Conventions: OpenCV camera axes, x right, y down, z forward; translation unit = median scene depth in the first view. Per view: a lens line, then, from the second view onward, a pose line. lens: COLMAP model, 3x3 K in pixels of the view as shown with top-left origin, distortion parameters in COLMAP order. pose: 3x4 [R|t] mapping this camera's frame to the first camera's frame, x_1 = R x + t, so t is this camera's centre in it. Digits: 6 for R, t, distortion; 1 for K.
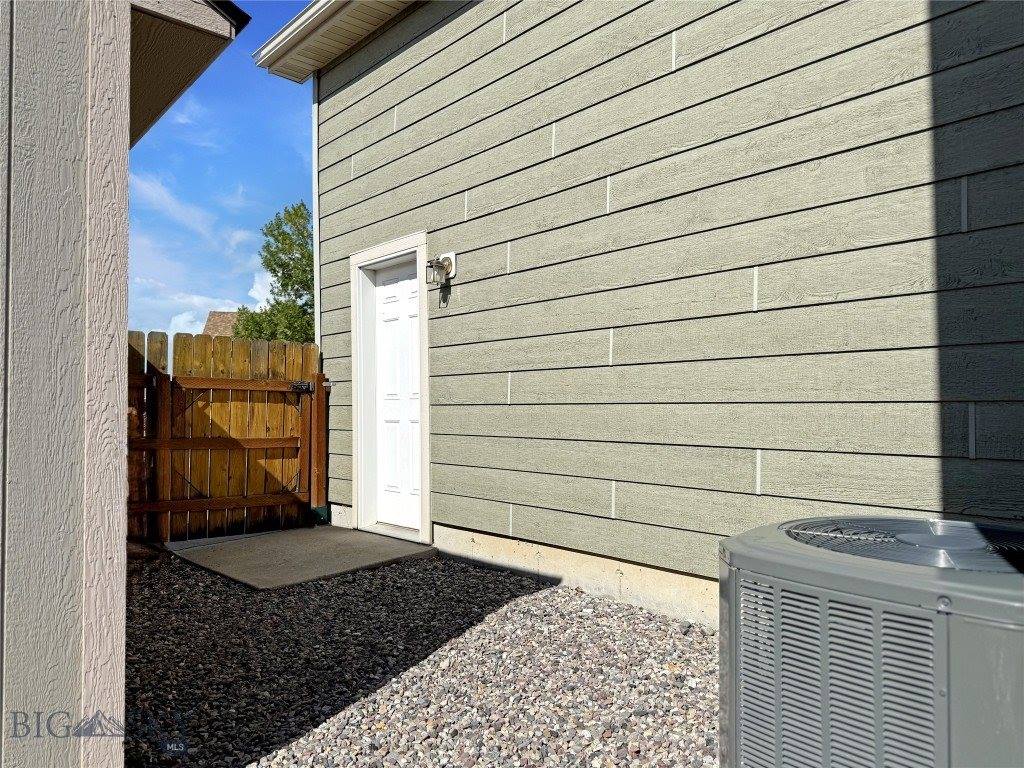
lens RADIAL K [[720.2, 0, 512.0], [0, 720.2, 384.0], [0, 0, 1]] dist [0.082409, -0.109656]
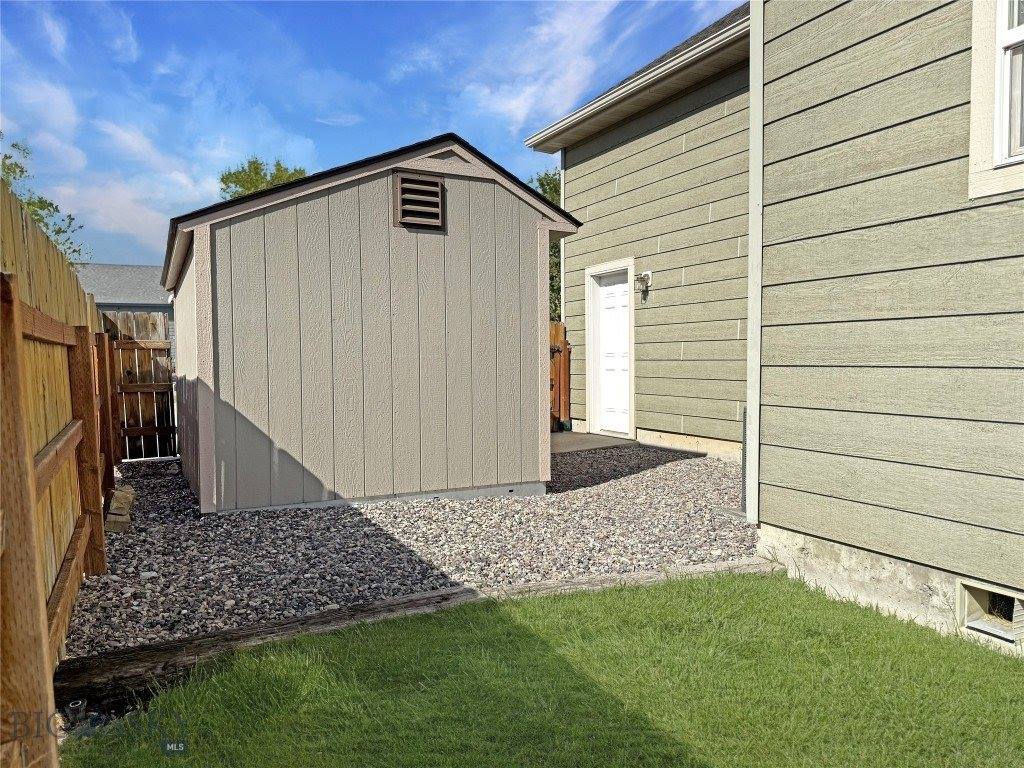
lens RADIAL K [[720.2, 0, 512.0], [0, 720.2, 384.0], [0, 0, 1]] dist [0.082409, -0.109656]
pose [[0.968226, 0.017282, -0.249480, 0.030660], [-0.000695, 0.997791, 0.066421, -0.026509], [0.250077, -0.064137, 0.966099, -0.693963]]
